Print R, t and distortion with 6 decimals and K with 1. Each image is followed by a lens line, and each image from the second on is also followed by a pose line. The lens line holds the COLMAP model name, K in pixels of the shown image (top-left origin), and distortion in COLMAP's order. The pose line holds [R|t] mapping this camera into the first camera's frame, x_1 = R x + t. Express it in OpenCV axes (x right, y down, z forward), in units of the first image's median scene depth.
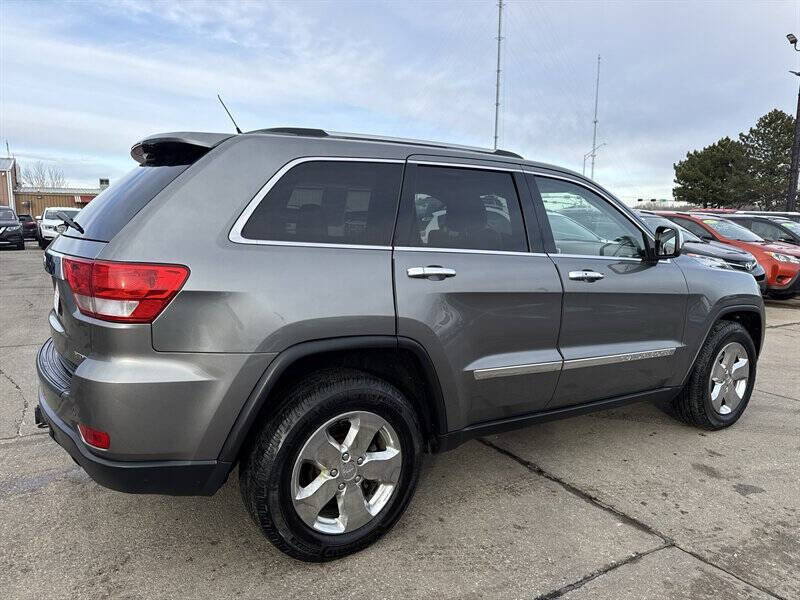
lens RADIAL K [[571.7, 0, 404.3], [0, 571.7, 298.8], [0, 0, 1]] dist [0.047065, -0.059342]
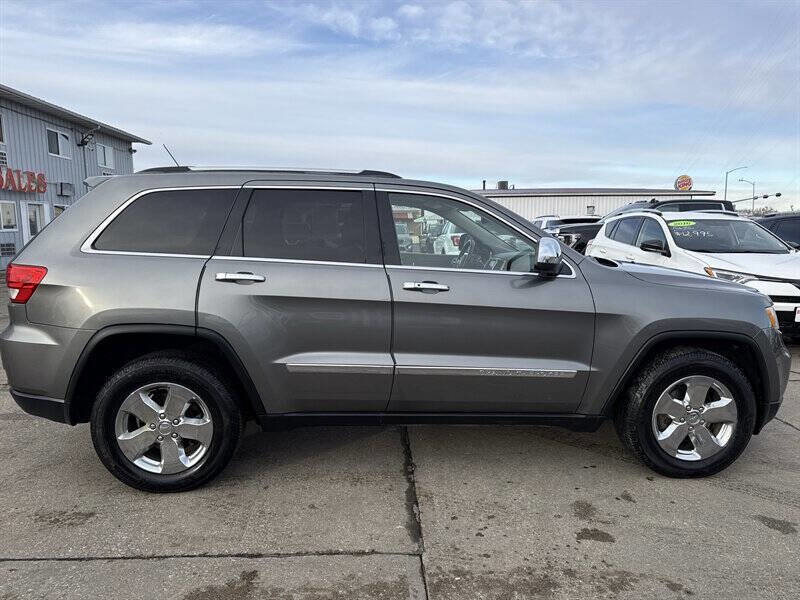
lens RADIAL K [[571.7, 0, 404.3], [0, 571.7, 298.8], [0, 0, 1]] dist [0.047065, -0.059342]
pose [[0.876349, 0.045098, -0.479562, 0.855214], [-0.053331, 0.998571, -0.003552, -0.014499], [0.478716, 0.028688, 0.877501, 0.085073]]
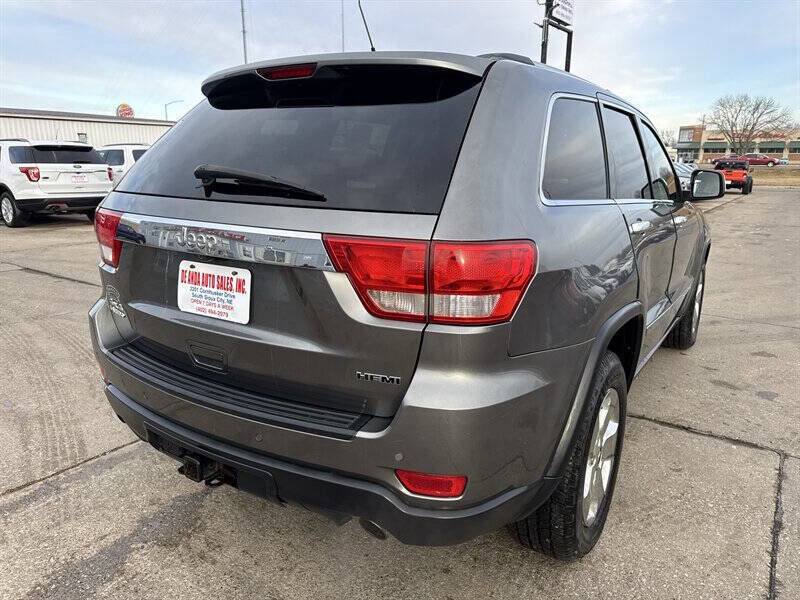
lens RADIAL K [[571.7, 0, 404.3], [0, 571.7, 298.8], [0, 0, 1]] dist [0.047065, -0.059342]
pose [[0.914903, -0.105182, 0.389730, -0.602656], [0.063683, 0.990975, 0.117950, -0.059391], [-0.398619, -0.083094, 0.913345, 0.267843]]
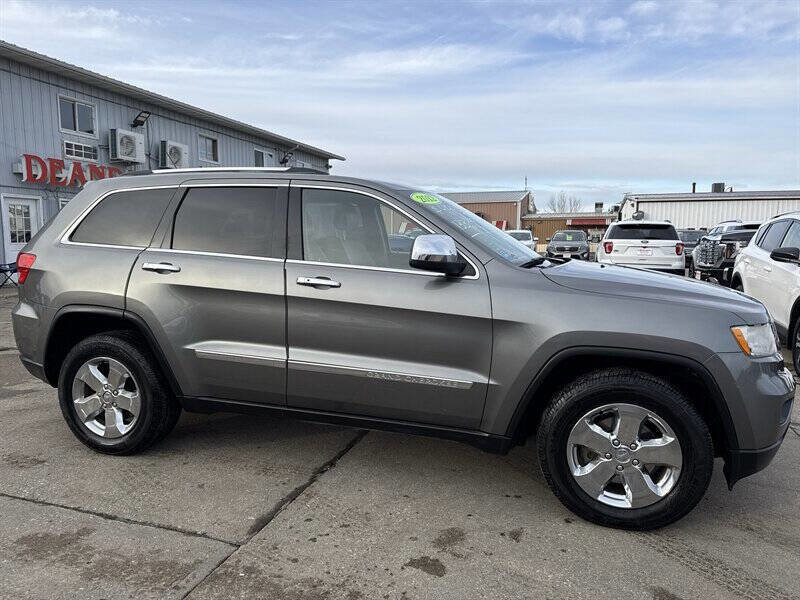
lens RADIAL K [[572.7, 0, 402.2], [0, 572.7, 288.6], [0, 0, 1]] dist [0.053402, -0.083507]
pose [[0.647620, 0.059598, -0.759629, 1.313815], [-0.100562, 0.994901, -0.007677, -0.040552], [0.755298, 0.081361, 0.650311, 0.492893]]
